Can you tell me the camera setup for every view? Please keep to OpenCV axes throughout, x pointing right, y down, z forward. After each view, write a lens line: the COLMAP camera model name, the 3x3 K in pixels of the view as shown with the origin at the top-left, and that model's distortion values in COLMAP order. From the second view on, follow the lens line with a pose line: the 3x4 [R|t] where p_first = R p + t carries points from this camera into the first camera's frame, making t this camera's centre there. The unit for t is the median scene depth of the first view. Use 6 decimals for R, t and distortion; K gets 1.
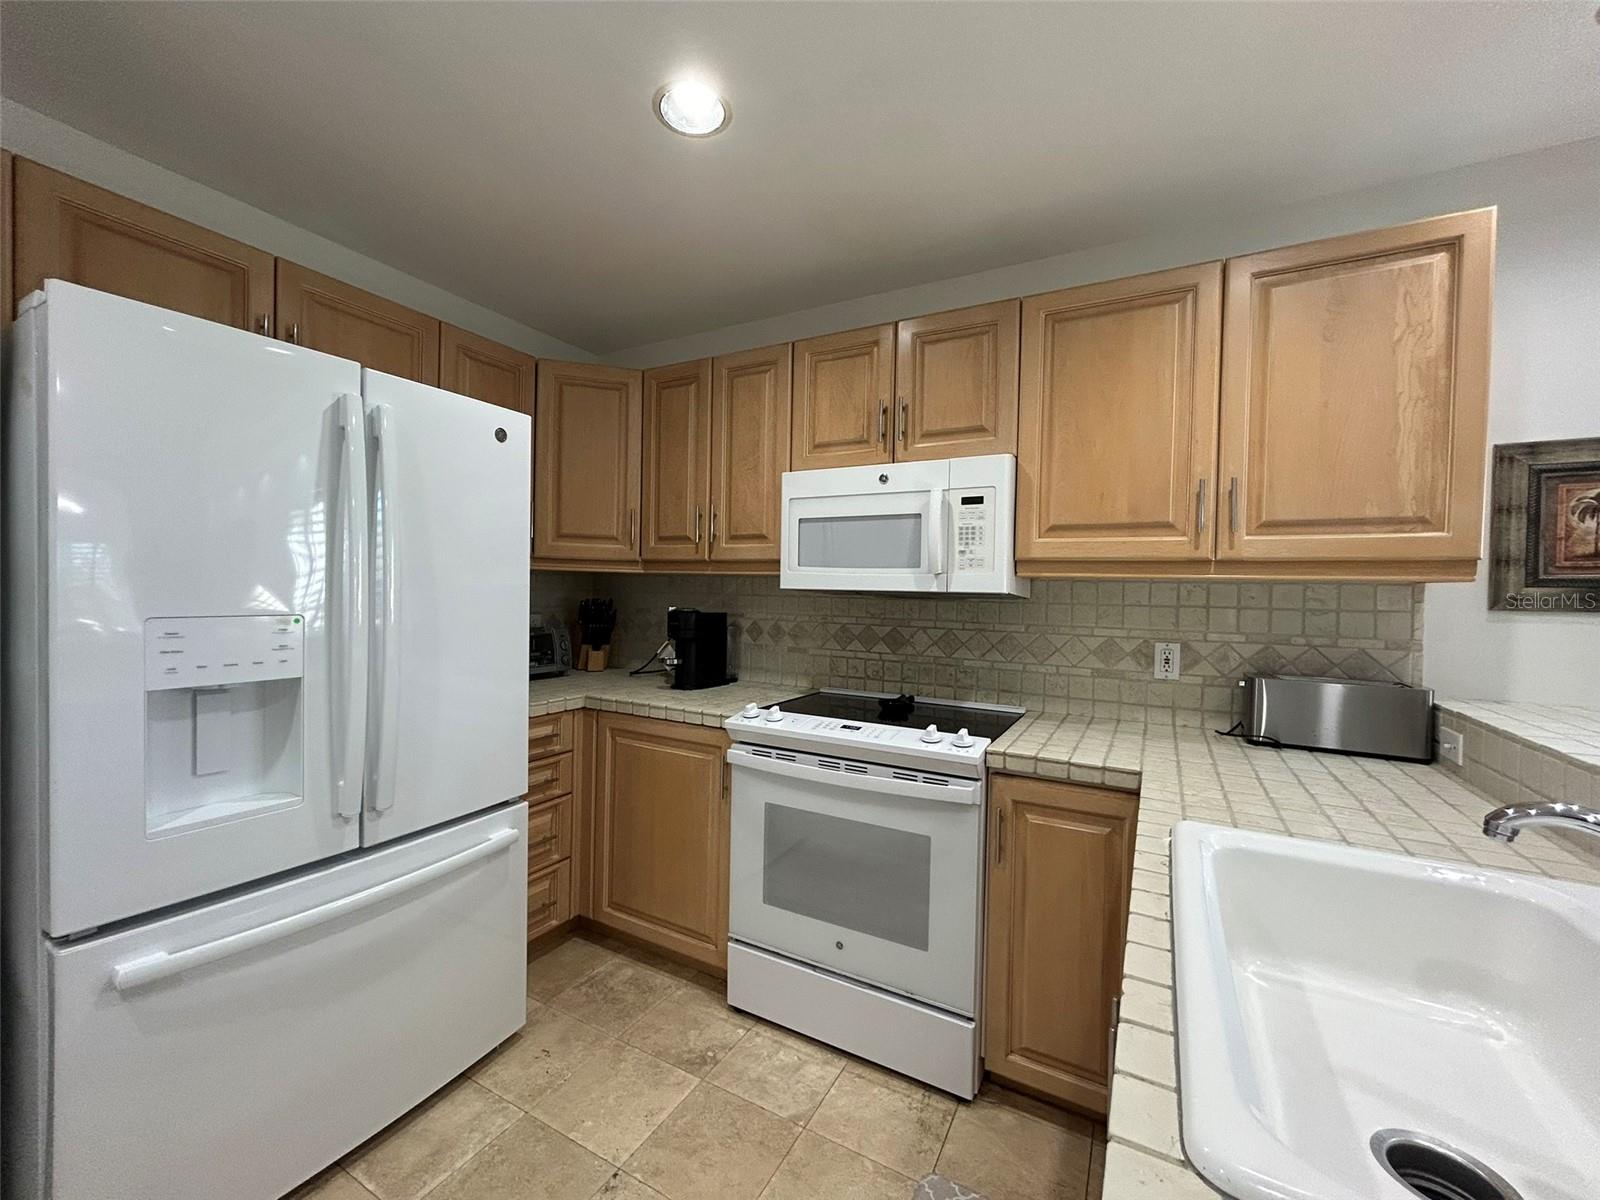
lens RADIAL K [[645.2, 0, 798.1], [0, 645.2, 602.3], [0, 0, 1]] dist [-0.001941, 0.000406]
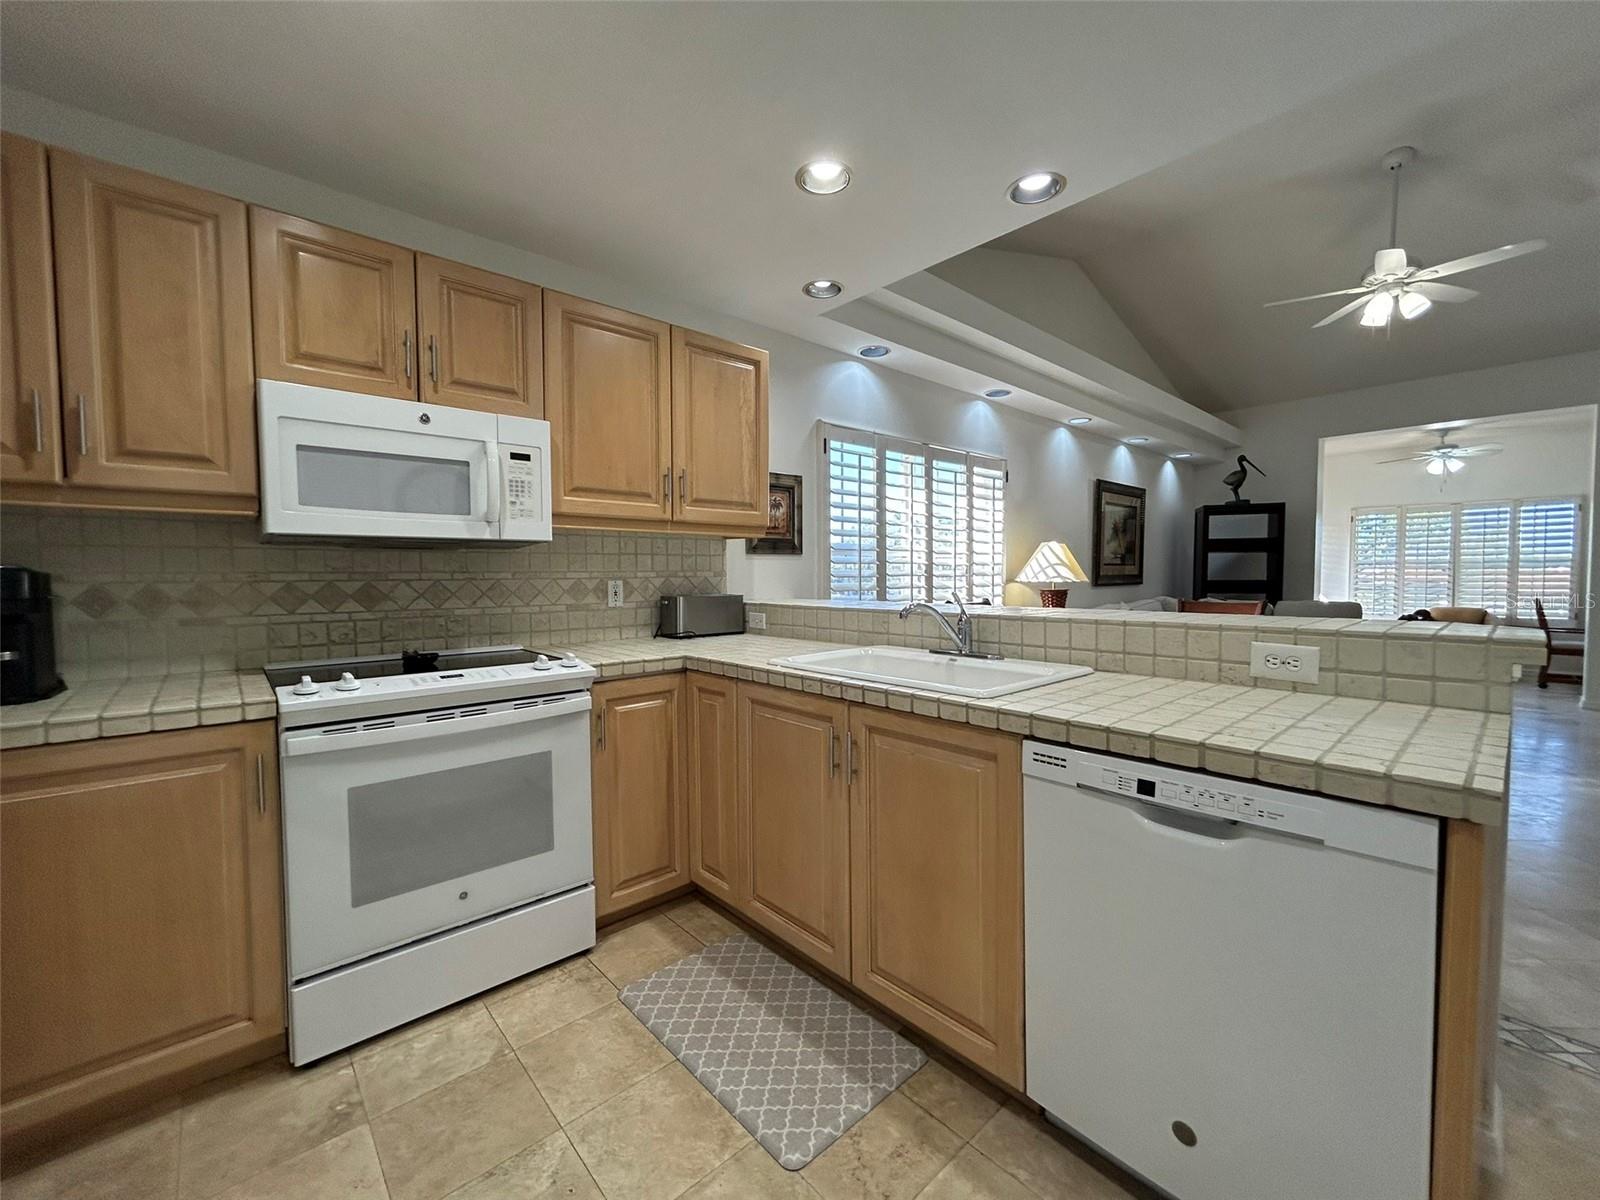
lens RADIAL K [[645.2, 0, 798.1], [0, 645.2, 602.3], [0, 0, 1]] dist [-0.001941, 0.000406]
pose [[0.326050, -0.067519, 0.942938, -0.622541], [0.030447, 0.997679, 0.060910, 0.038335], [-0.944862, 0.008850, 0.327349, 0.180274]]
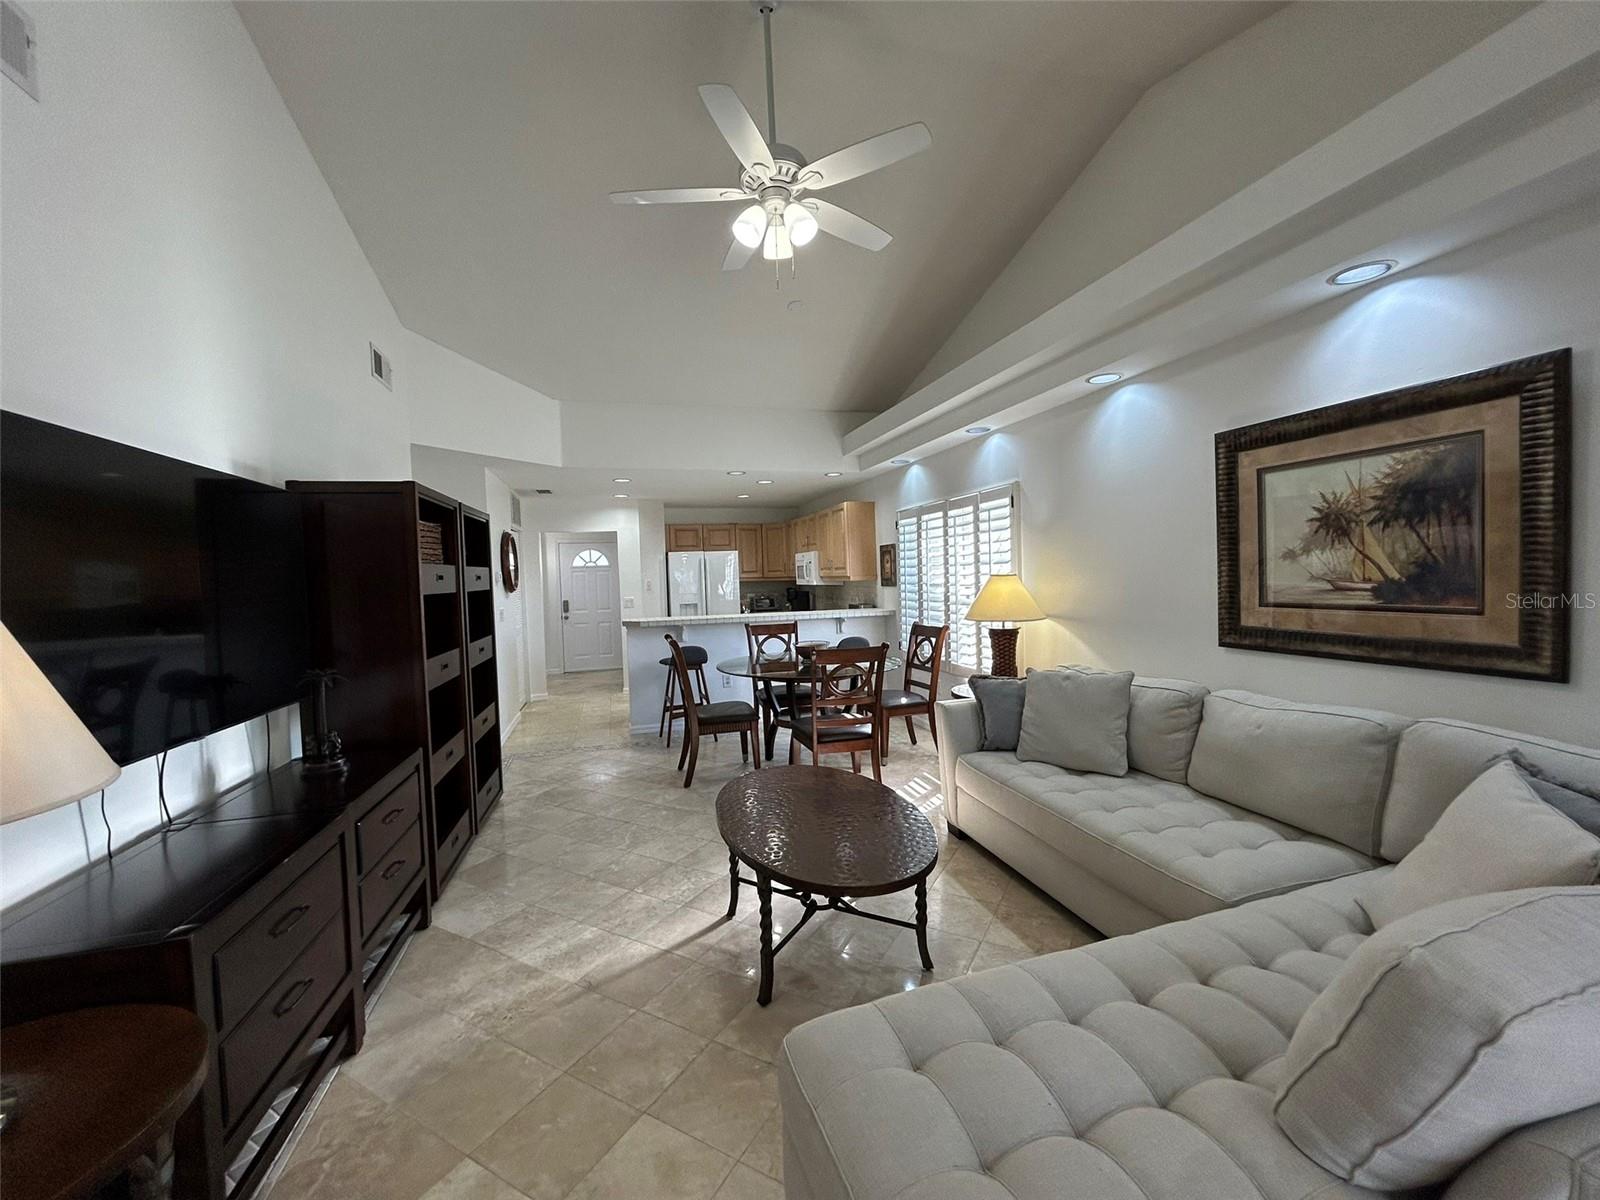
lens RADIAL K [[645.2, 0, 798.1], [0, 645.2, 602.3], [0, 0, 1]] dist [-0.001941, 0.000406]
pose [[0.717037, -0.018474, -0.696791, 2.339661], [0.036205, 0.999286, 0.010762, 0.038706], [0.696095, -0.032944, 0.717194, -1.544450]]
